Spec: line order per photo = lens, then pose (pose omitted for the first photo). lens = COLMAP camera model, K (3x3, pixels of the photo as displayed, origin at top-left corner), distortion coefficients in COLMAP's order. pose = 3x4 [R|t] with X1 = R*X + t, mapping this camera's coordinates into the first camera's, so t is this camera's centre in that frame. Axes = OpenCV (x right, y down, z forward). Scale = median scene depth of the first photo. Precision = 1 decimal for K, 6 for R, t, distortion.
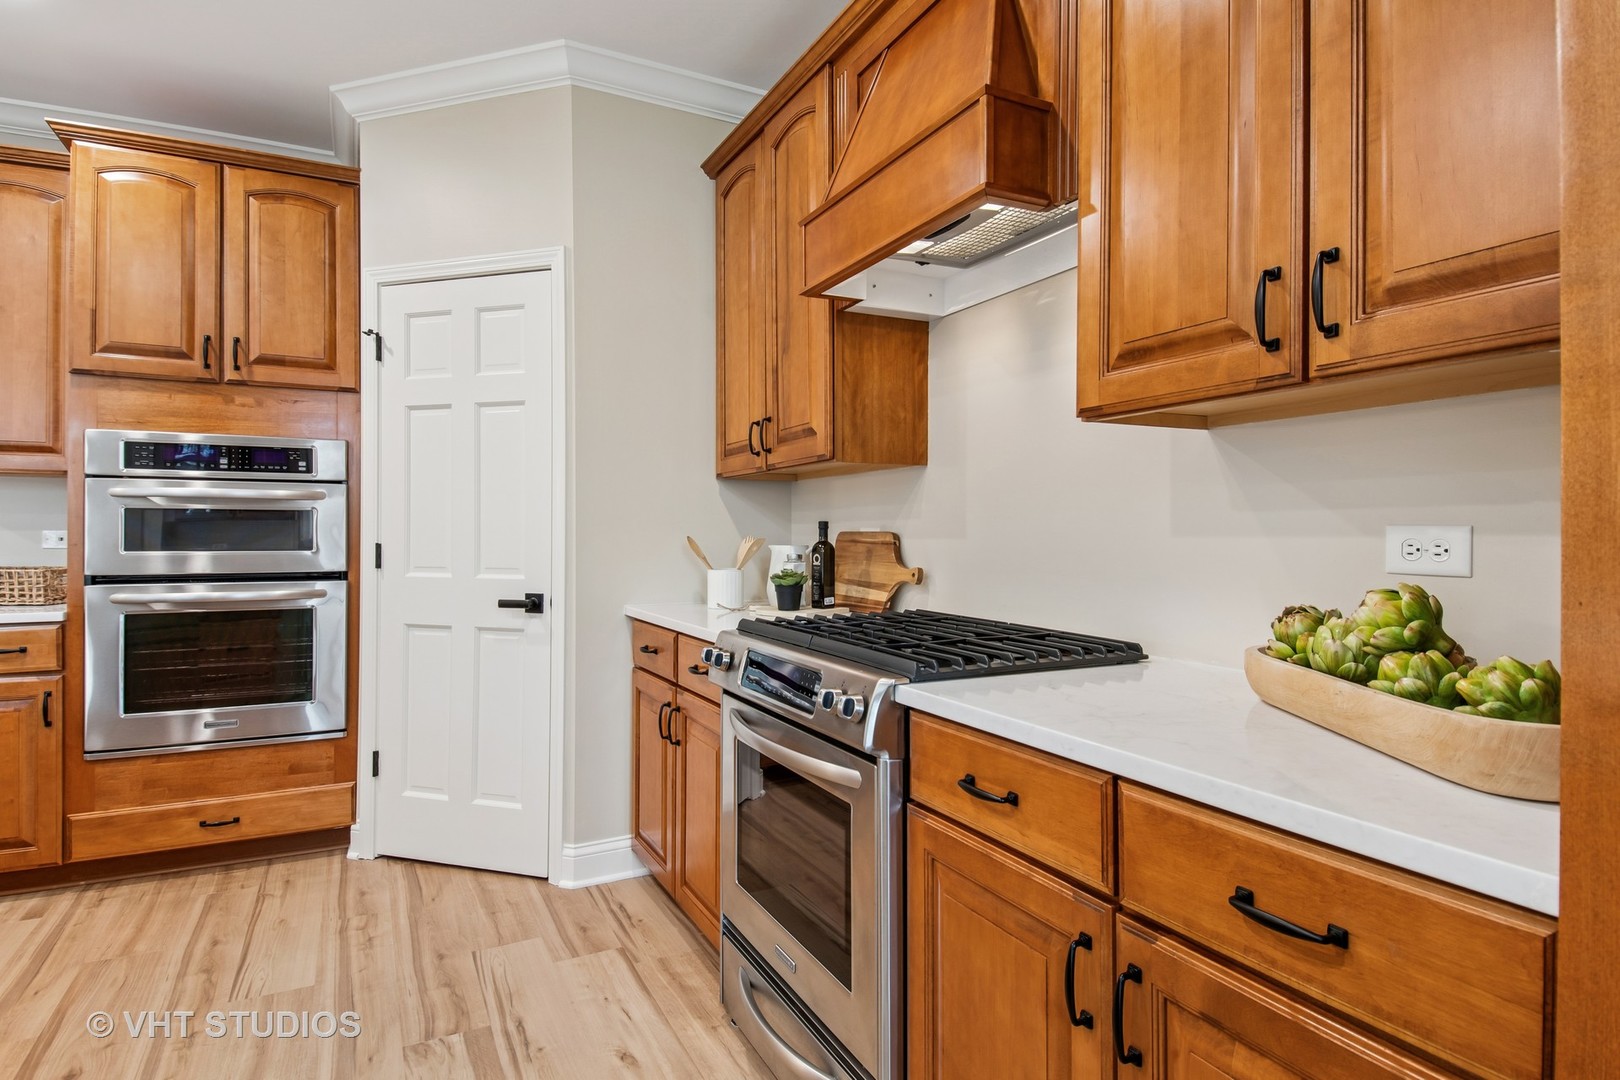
lens RADIAL K [[875.4, 0, 810.2], [0, 875.4, 529.4], [0, 0, 1]] dist [-0.000014, -0.000710]
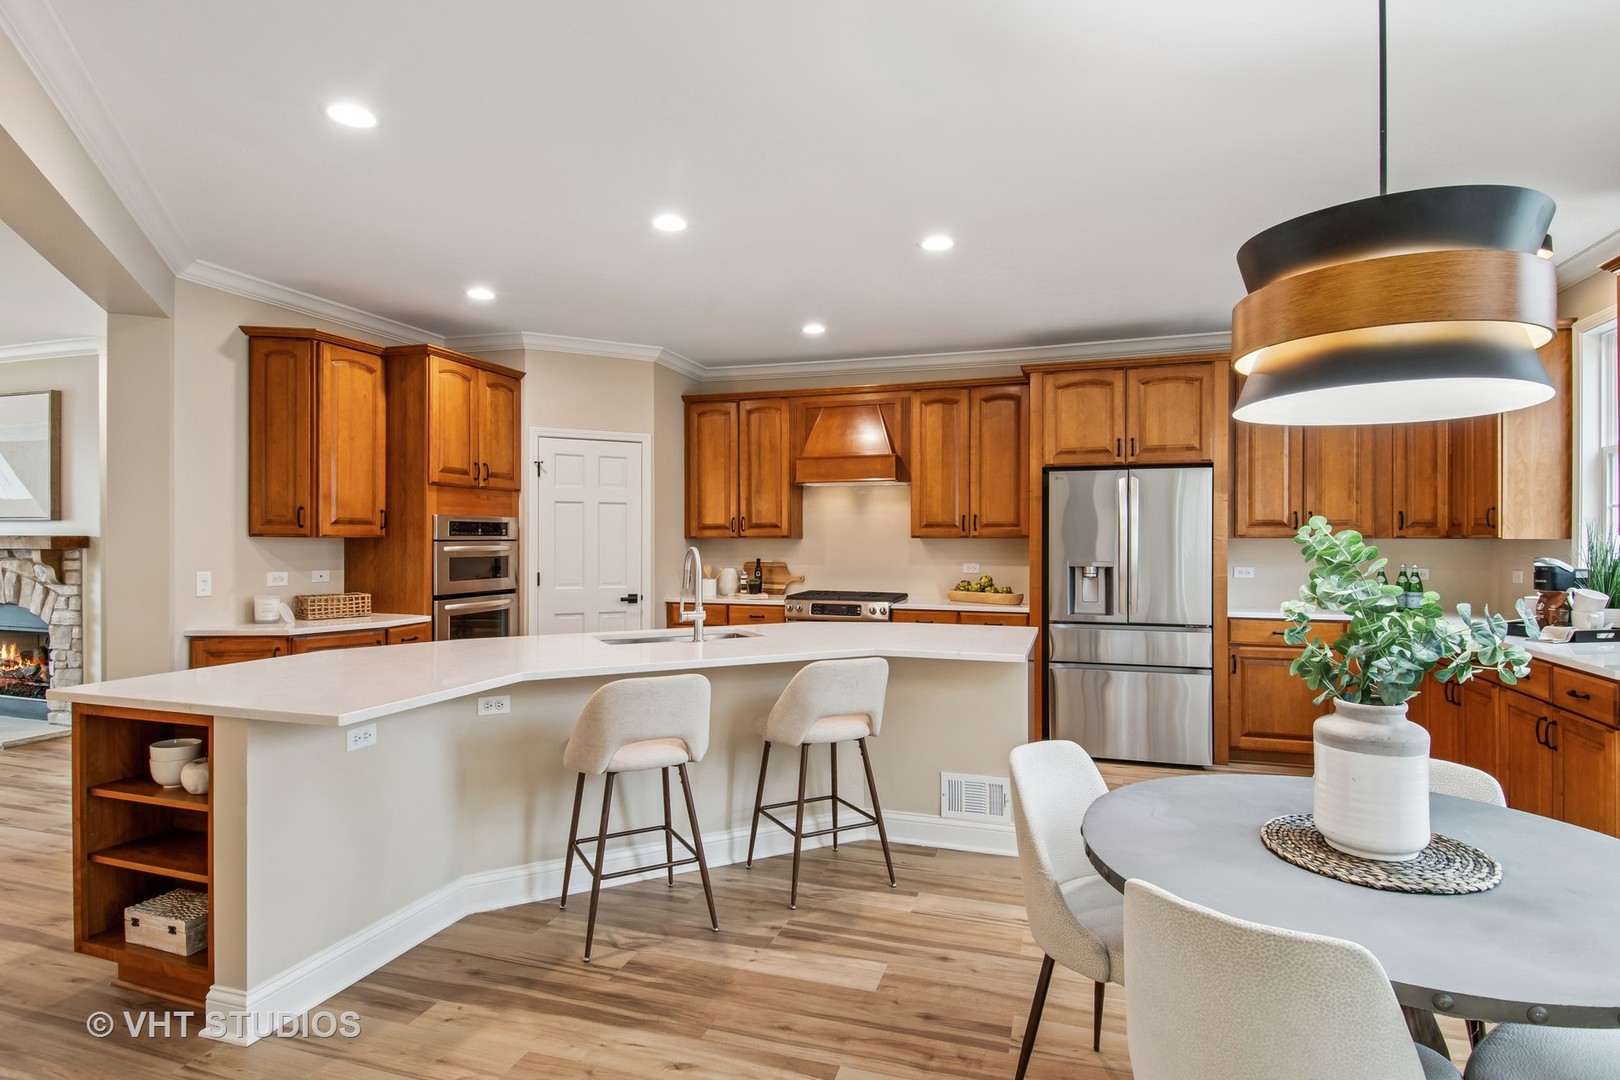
lens RADIAL K [[848.7, 0, 805.7], [0, 848.7, 535.9], [0, 0, 1]] dist [0.049830, -0.029002]
pose [[0.708461, -0.001267, 0.705749, -1.716485], [-0.002604, 0.999987, 0.004409, -0.091008], [-0.705745, -0.004962, 0.708448, -0.886761]]
